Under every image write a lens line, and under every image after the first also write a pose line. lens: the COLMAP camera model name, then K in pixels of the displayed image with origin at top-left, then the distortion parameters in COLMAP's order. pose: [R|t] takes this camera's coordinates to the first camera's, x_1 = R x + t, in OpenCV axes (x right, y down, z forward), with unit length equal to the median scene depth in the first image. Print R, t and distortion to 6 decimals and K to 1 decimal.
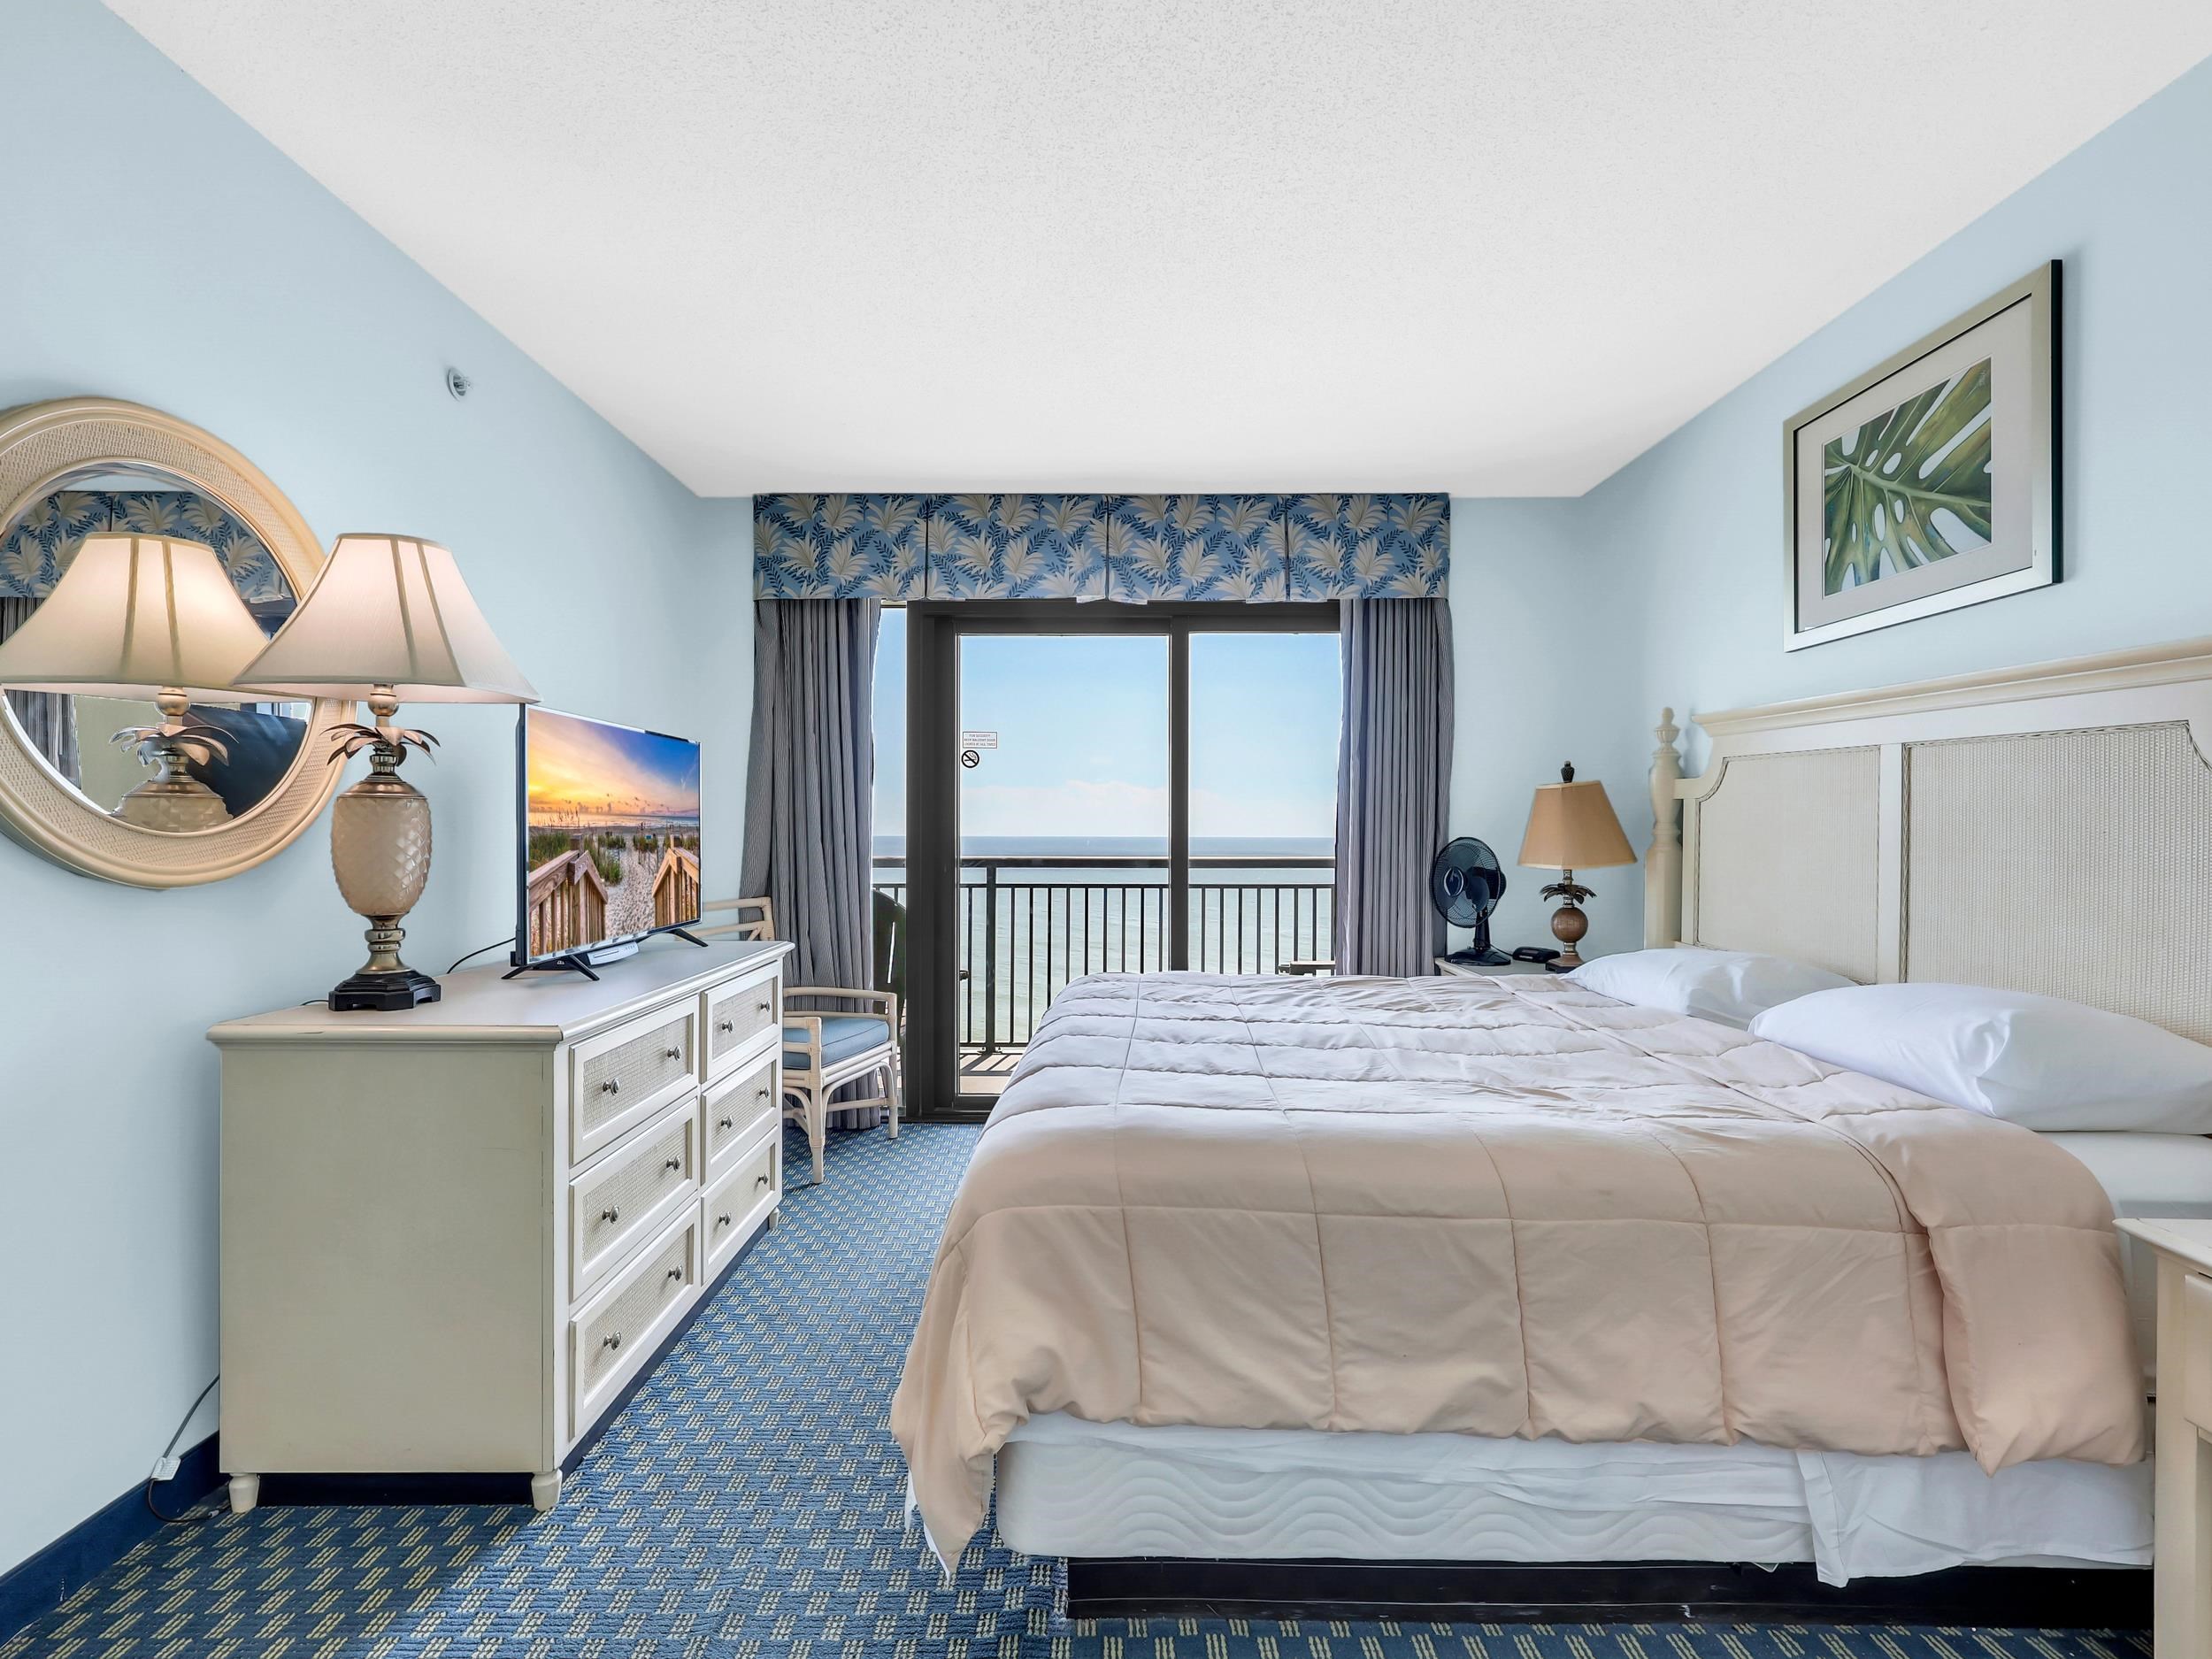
lens RADIAL K [[1016.2, 0, 1103.9], [0, 1016.2, 831.5], [0, 0, 1]] dist [0.001662, 0.000086]
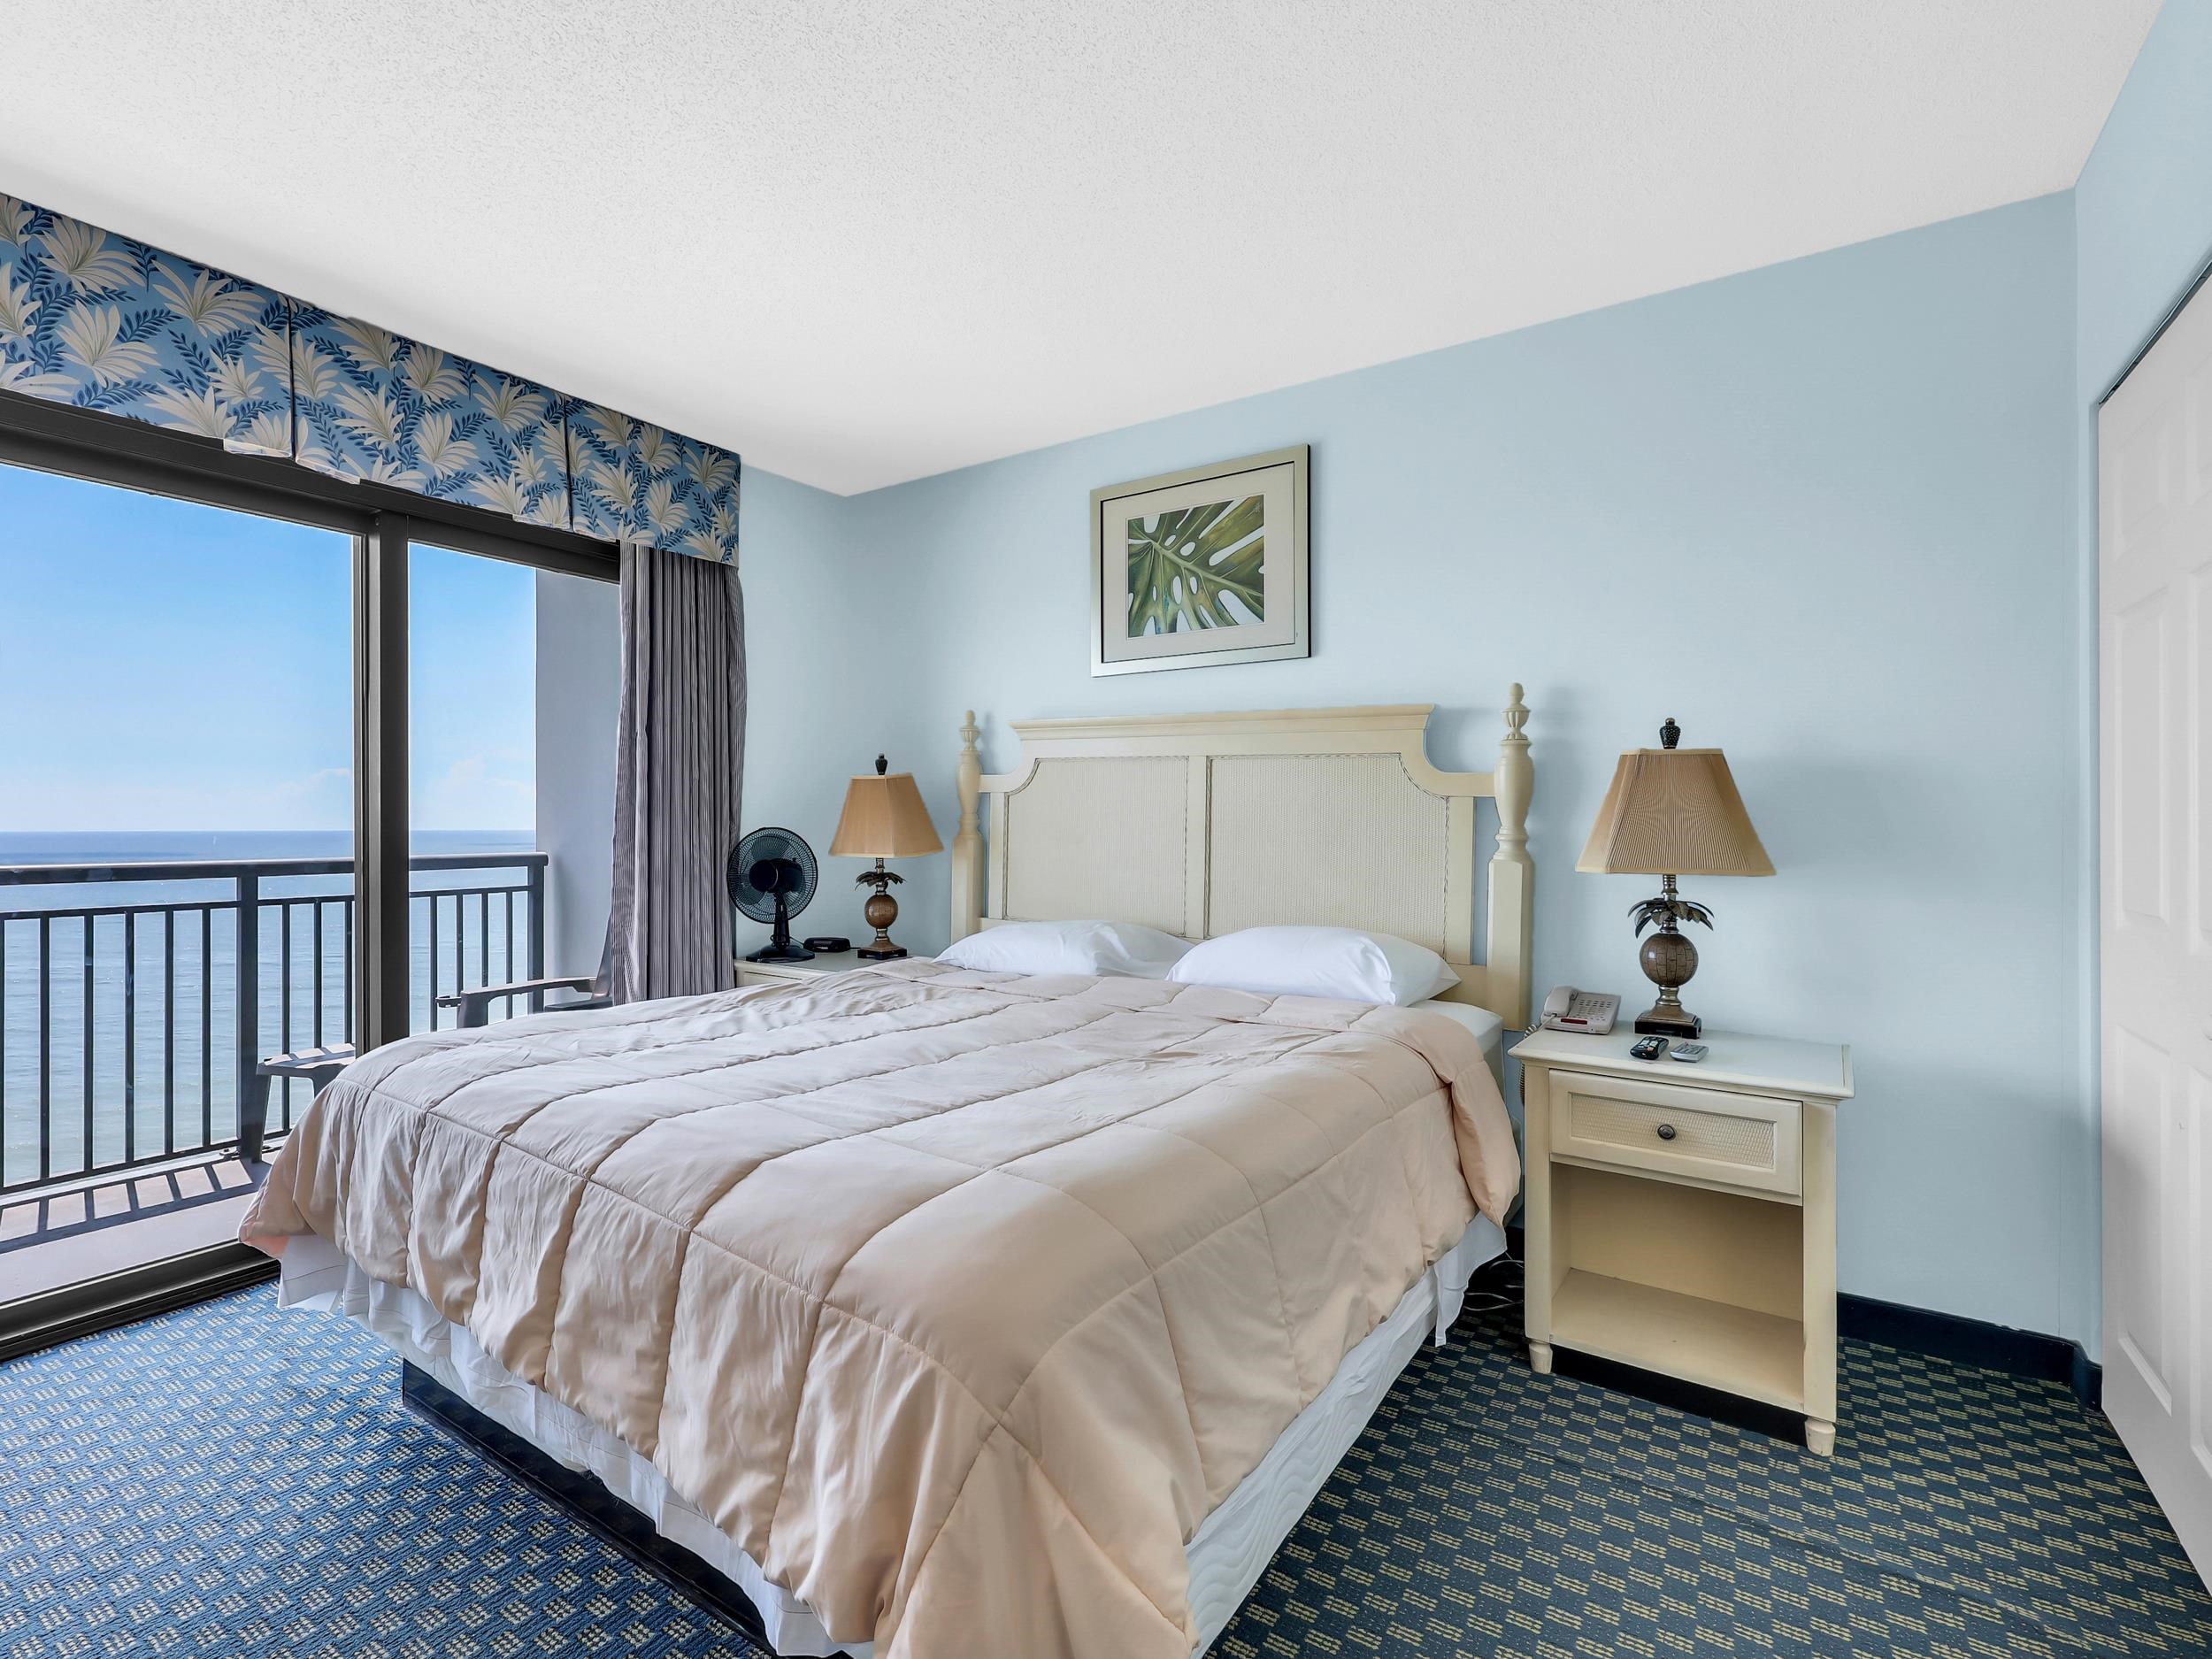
lens RADIAL K [[1016.2, 0, 1103.9], [0, 1016.2, 831.5], [0, 0, 1]] dist [0.001662, 0.000086]
pose [[0.541023, -0.010476, 0.840942, -0.291466], [0.002417, 0.999938, 0.010901, -0.000132], [-0.841004, -0.003866, 0.541015, 0.245722]]
